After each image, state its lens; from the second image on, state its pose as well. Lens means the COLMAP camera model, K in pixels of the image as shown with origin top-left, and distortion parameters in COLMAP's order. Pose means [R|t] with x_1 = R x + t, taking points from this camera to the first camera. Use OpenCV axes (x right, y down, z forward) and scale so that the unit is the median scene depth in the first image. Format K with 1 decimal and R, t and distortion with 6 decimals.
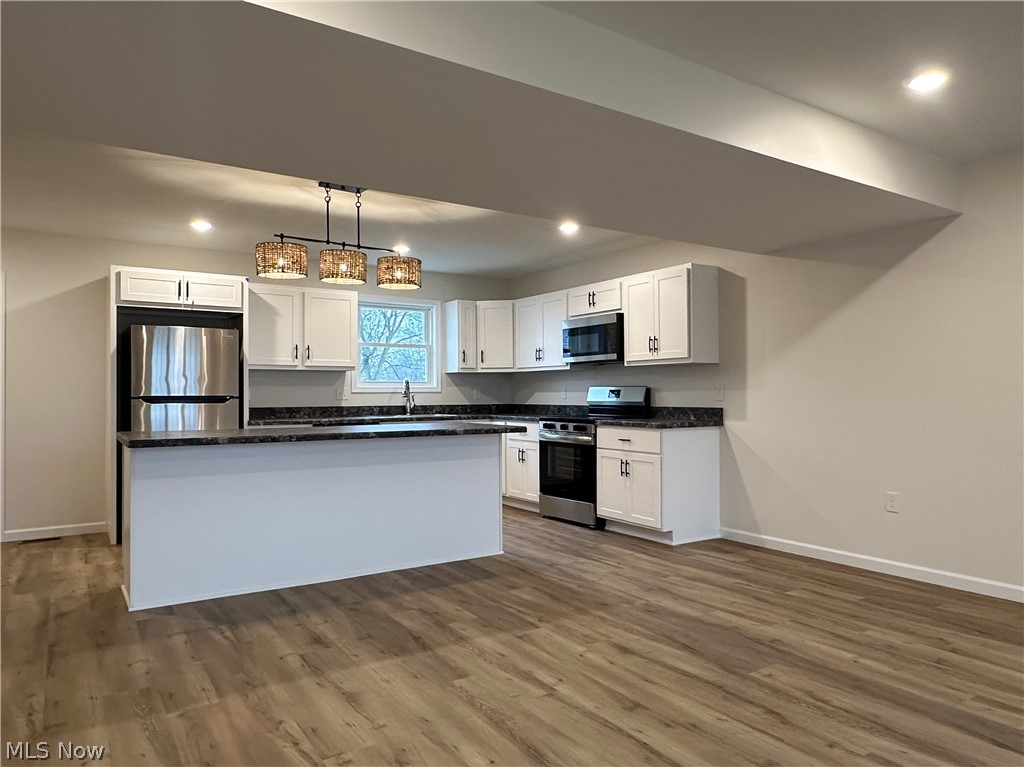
lens RADIAL K [[689.1, 0, 540.7], [0, 689.1, 389.6], [0, 0, 1]] dist [0.004710, -0.001448]
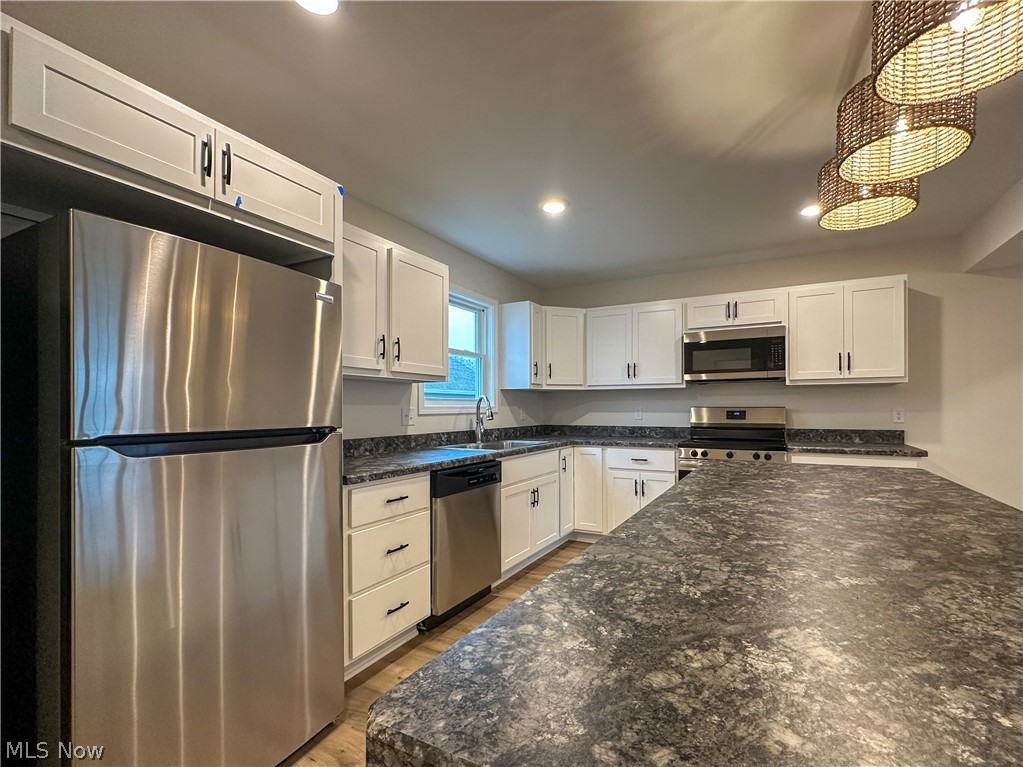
lens RADIAL K [[454.9, 0, 557.4], [0, 454.9, 405.1], [0, 0, 1]] dist [-0.001115, -0.000585]
pose [[0.877376, 0.005444, 0.479772, -0.463474], [-0.004150, 0.999984, -0.003759, -0.004565], [-0.479785, 0.001307, 0.877385, 0.665893]]
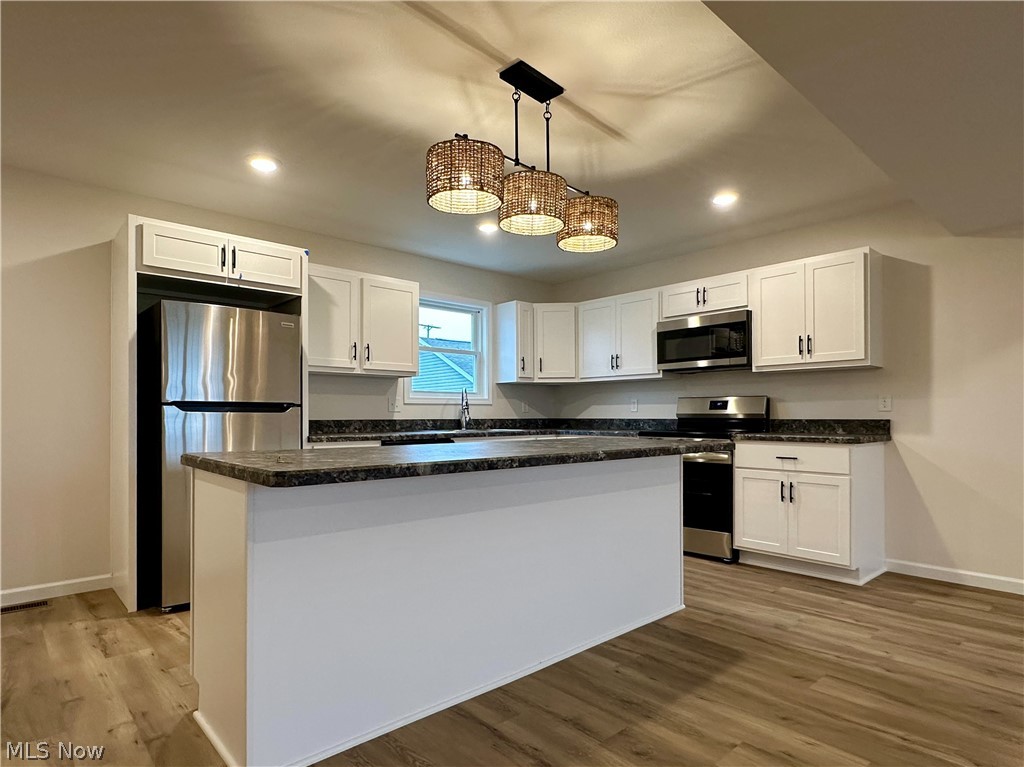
lens RADIAL K [[573.4, 0, 510.9], [0, 573.4, 413.7], [0, 0, 1]] dist [0.000429, -0.000183]
pose [[0.991826, 0.002788, 0.127565, -0.292043], [-0.003125, 0.999992, 0.002441, 0.018640], [-0.127557, -0.002820, 0.991827, 0.348582]]
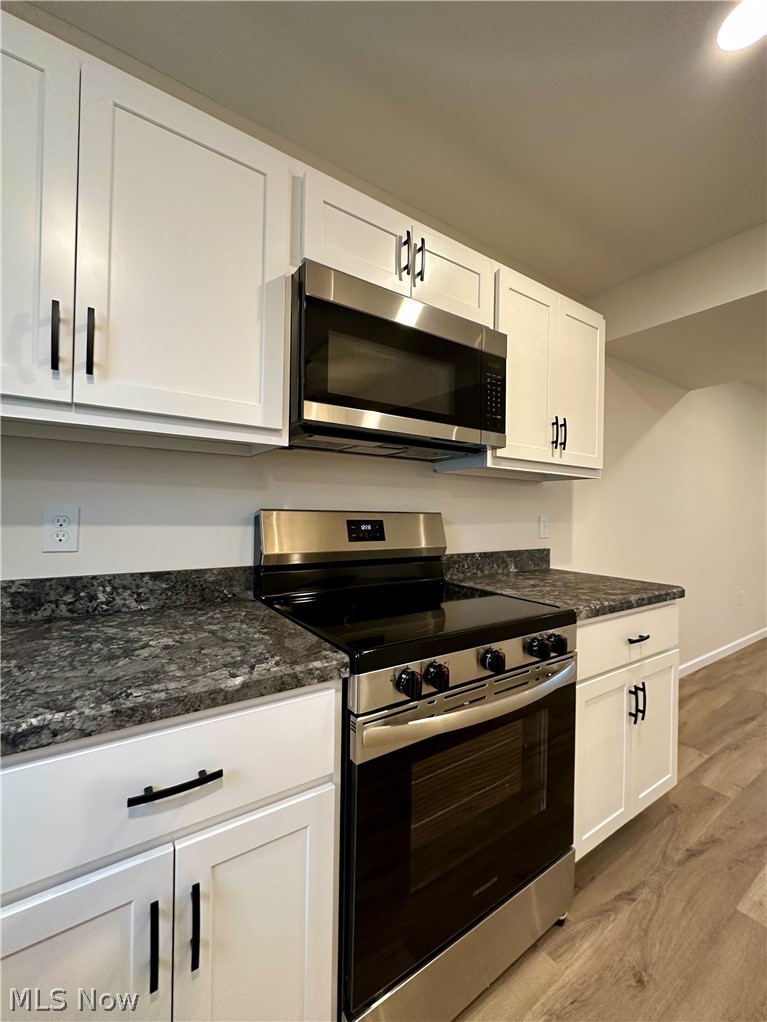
lens RADIAL K [[417.8, 0, 383.5], [0, 417.8, 511.0], [0, 0, 1]] dist [0.000511, 0.000065]
pose [[0.024999, 0.010480, 0.999633, -0.149995], [-0.019079, 0.999768, -0.010004, -0.003210], [-0.999505, -0.018821, 0.025193, 1.138694]]
